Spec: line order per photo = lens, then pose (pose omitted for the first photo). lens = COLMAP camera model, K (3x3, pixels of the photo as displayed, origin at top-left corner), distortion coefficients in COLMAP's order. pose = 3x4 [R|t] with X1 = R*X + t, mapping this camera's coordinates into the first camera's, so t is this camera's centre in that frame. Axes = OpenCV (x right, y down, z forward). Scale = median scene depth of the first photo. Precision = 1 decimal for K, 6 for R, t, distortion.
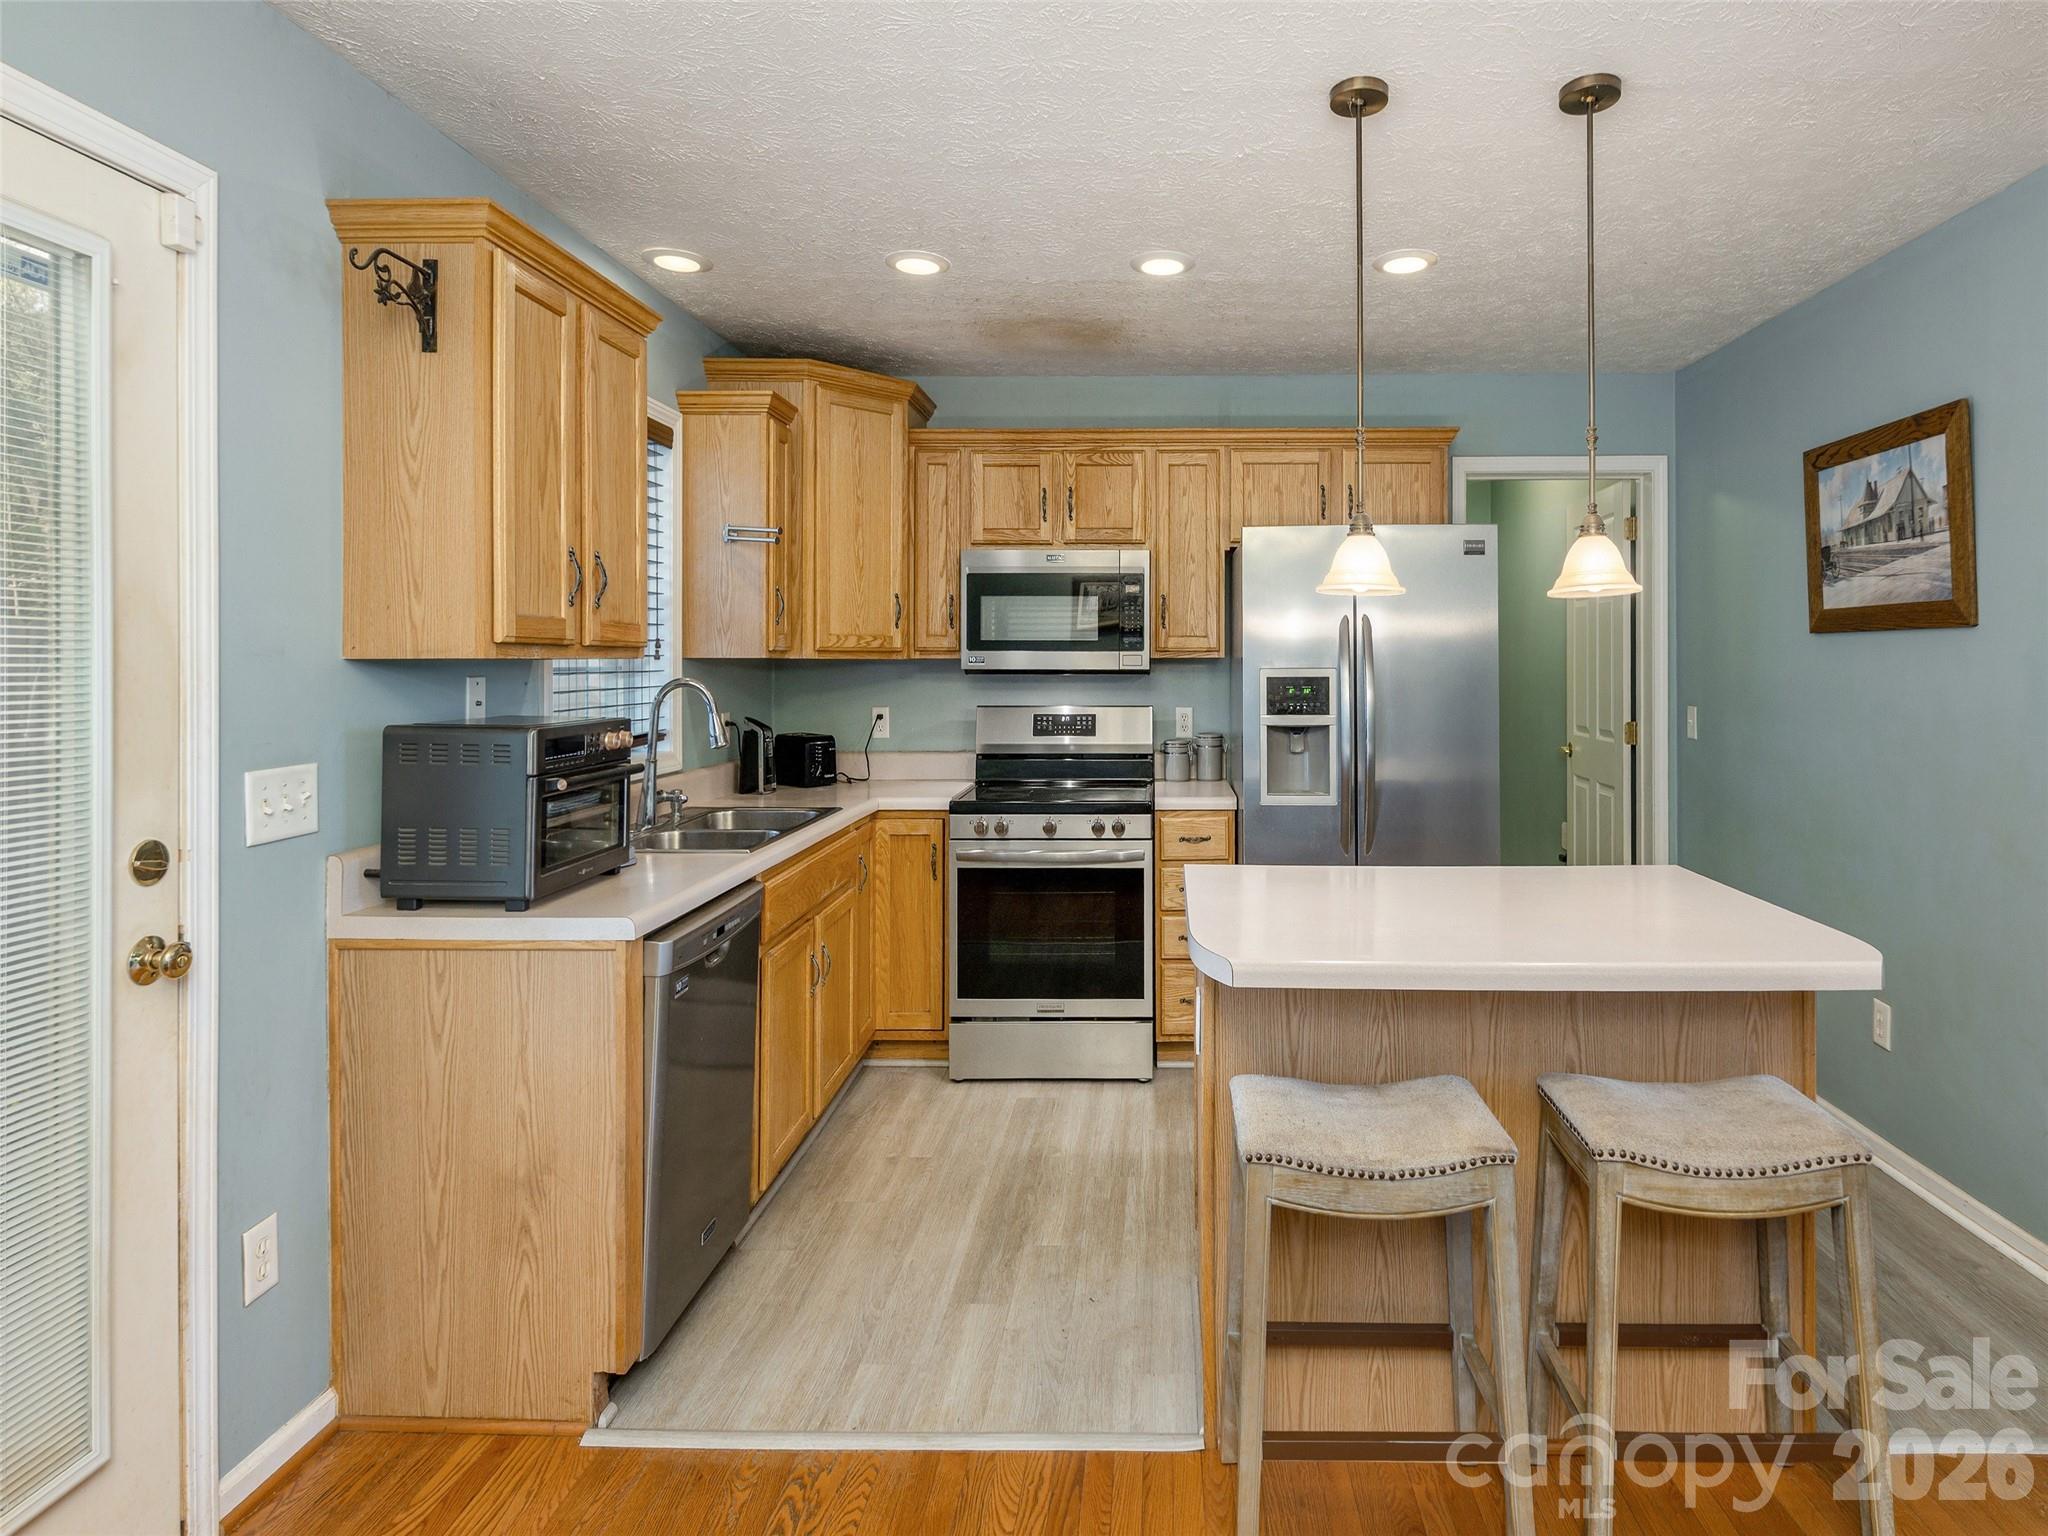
lens RADIAL K [[1096.6, 0, 1202.1], [0, 1096.6, 674.6], [0, 0, 1]] dist [0.003542, -0.003125]
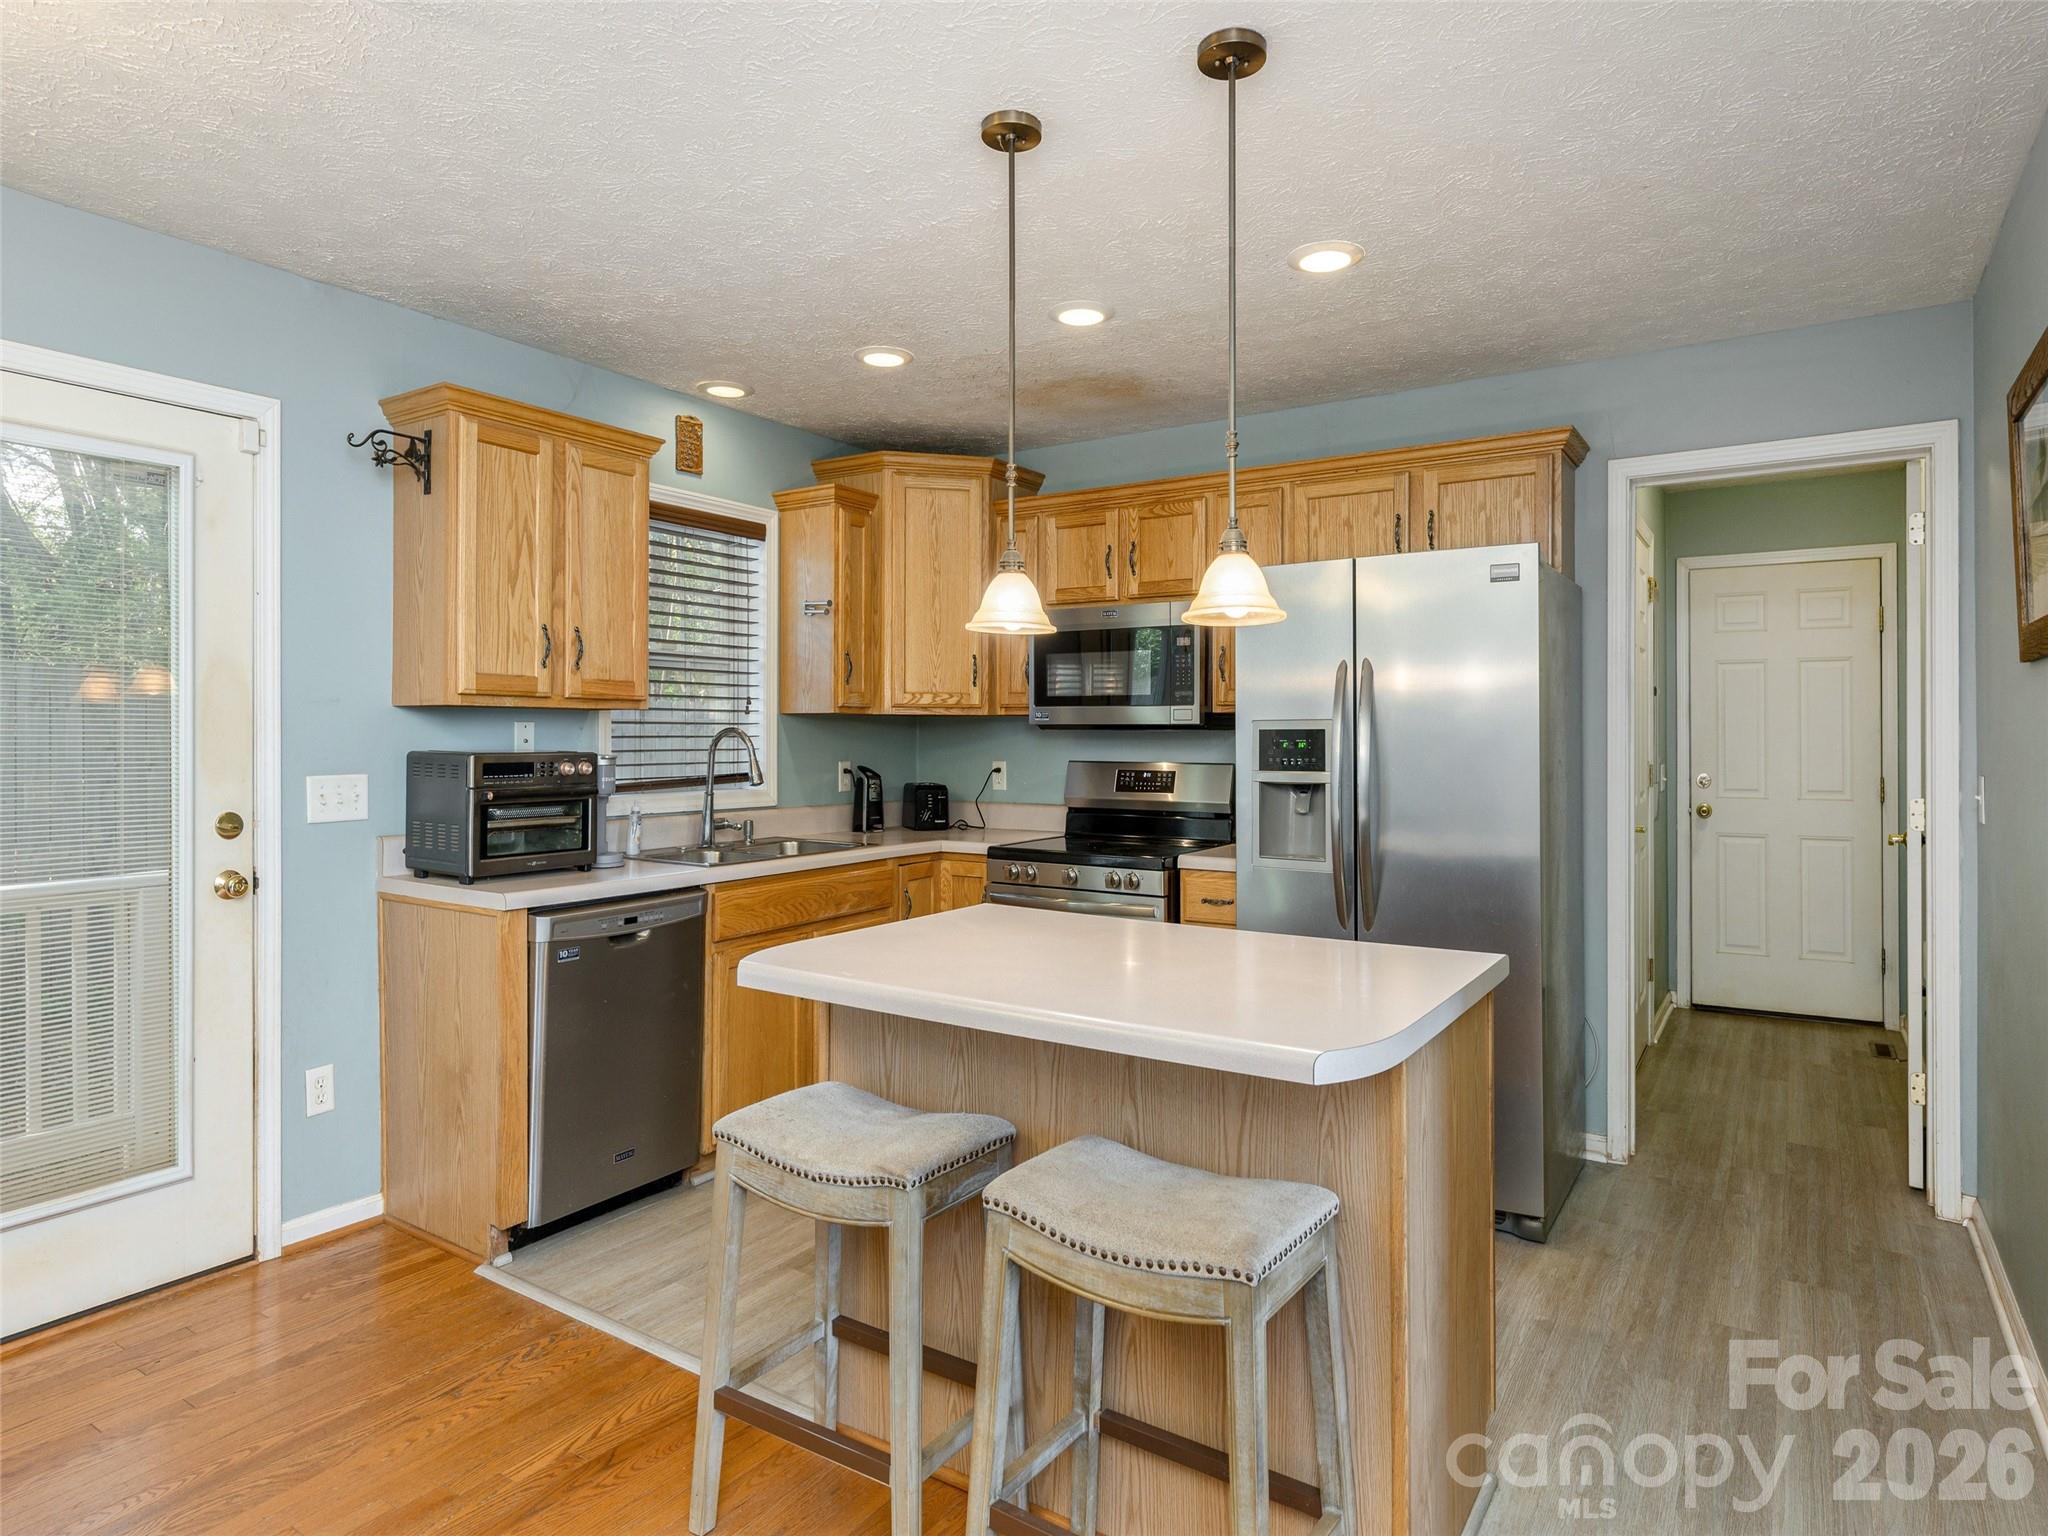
lens RADIAL K [[1179.5, 0, 1098.6], [0, 1179.5, 748.2], [0, 0, 1]] dist [0.004806, 0.000168]
pose [[0.842518, 0.005861, -0.538637, 0.566770], [-0.007401, 0.999972, -0.000696, 0.023340], [0.538618, 0.004573, 0.842538, 0.103986]]
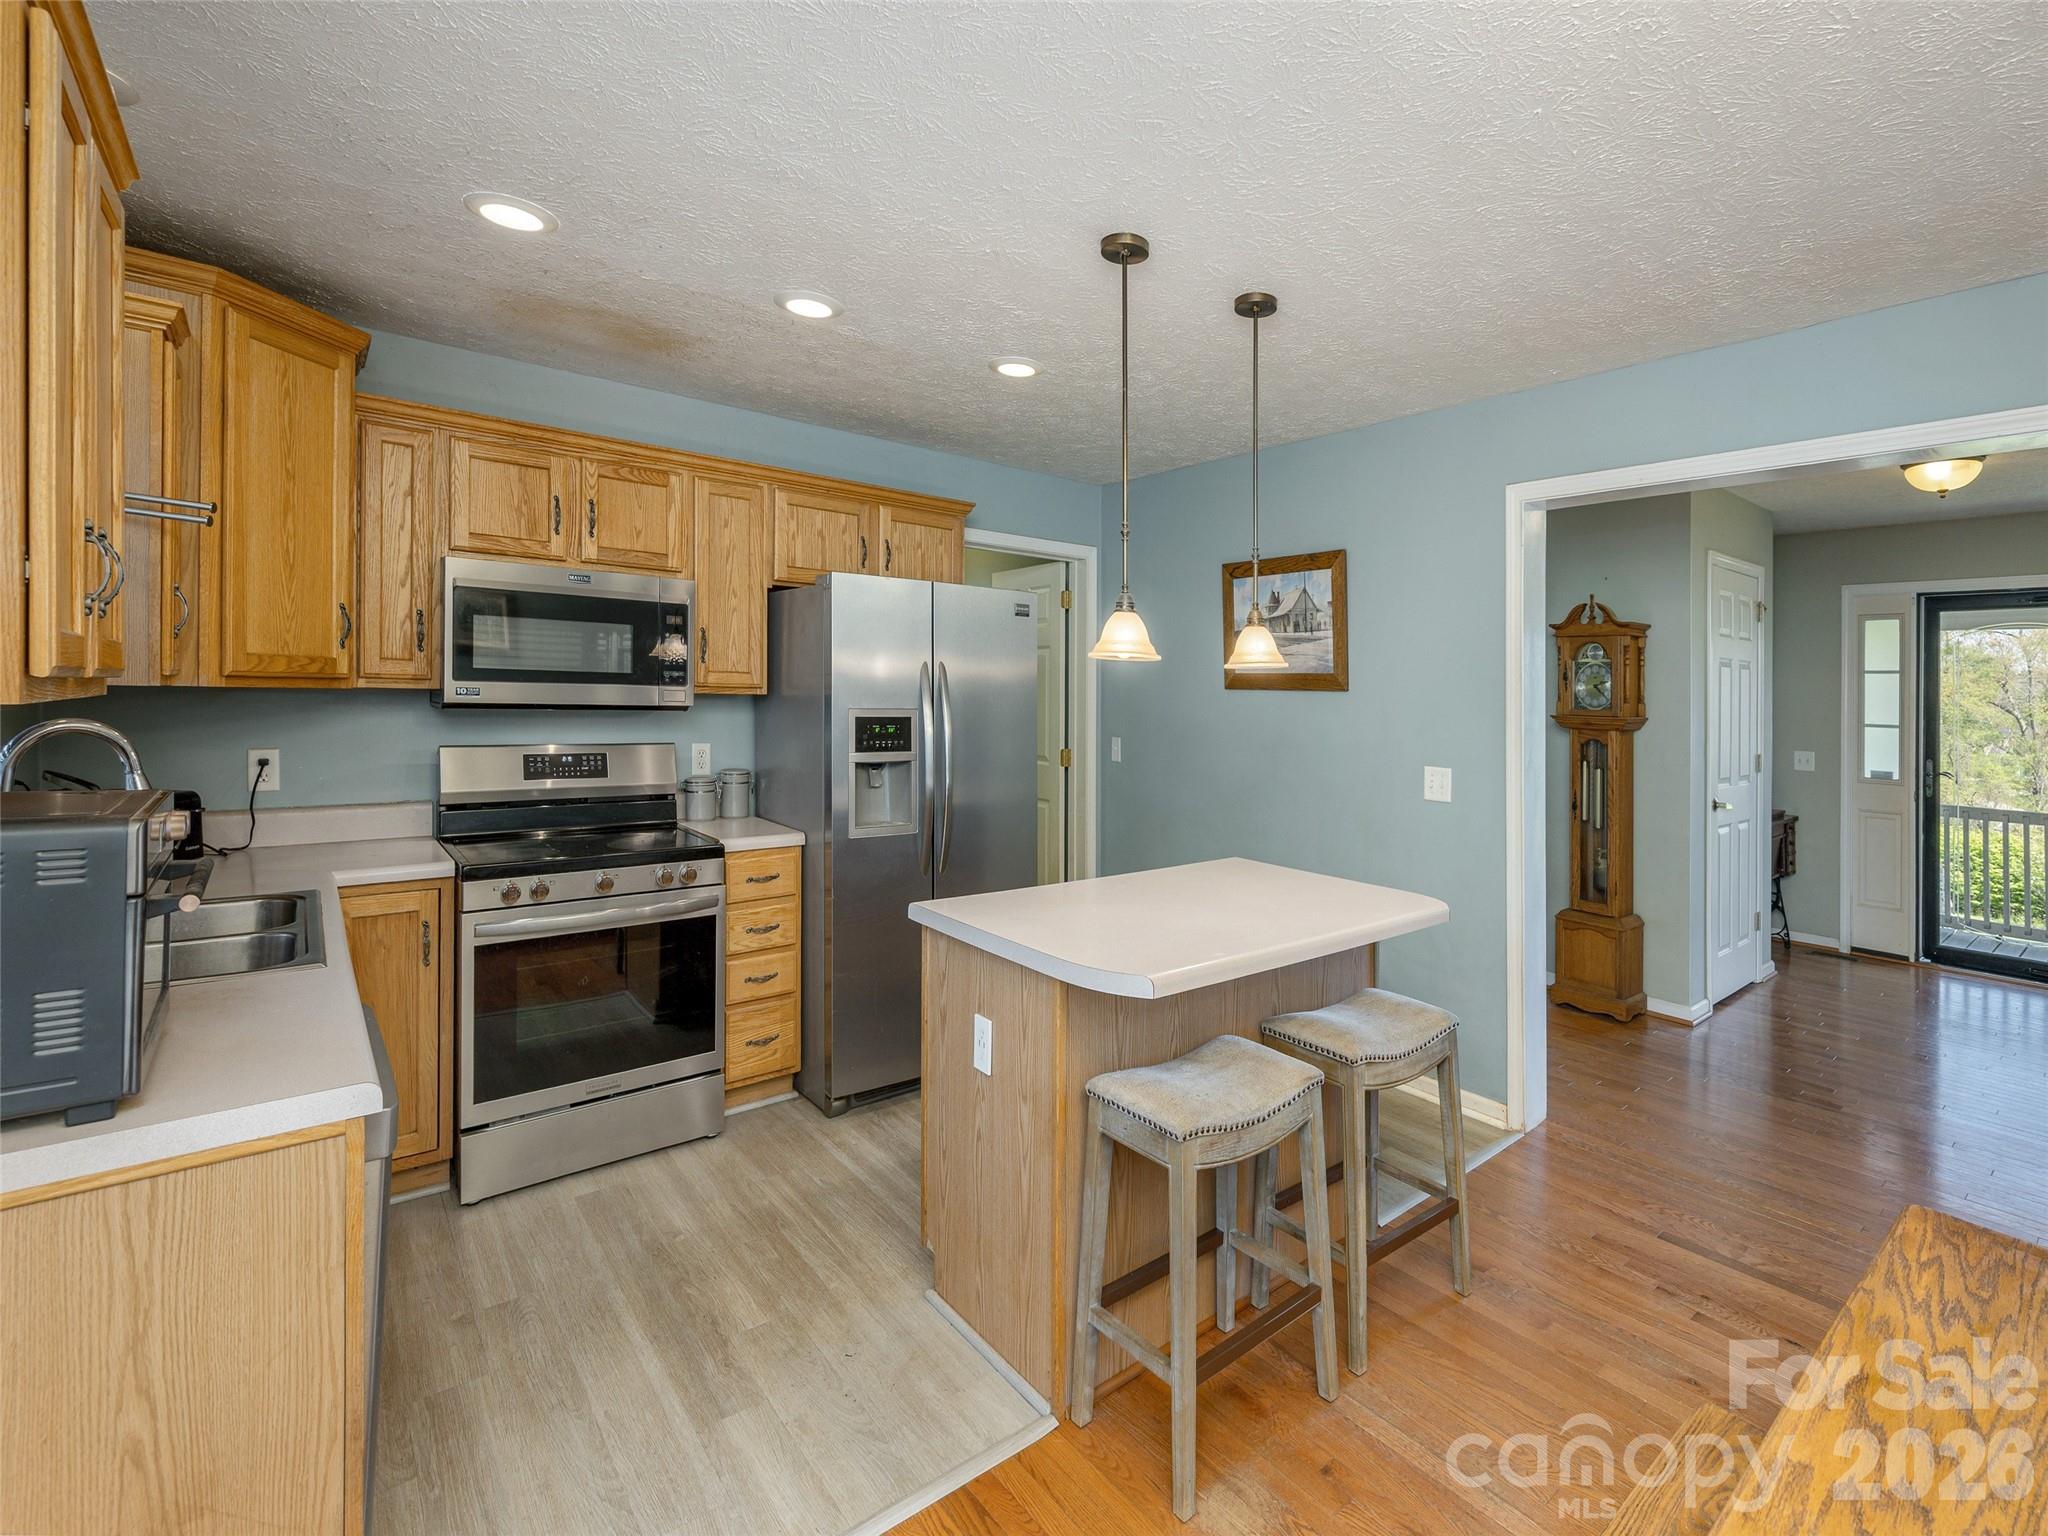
lens RADIAL K [[921.8, 0, 1208.4], [0, 921.8, 702.9], [0, 0, 1]] dist [0.013610, -0.003777]
pose [[0.734417, 0.016480, 0.678498, -0.341686], [-0.019759, 0.999801, -0.002897, -0.017565], [-0.678411, -0.011279, 0.734596, 0.132949]]
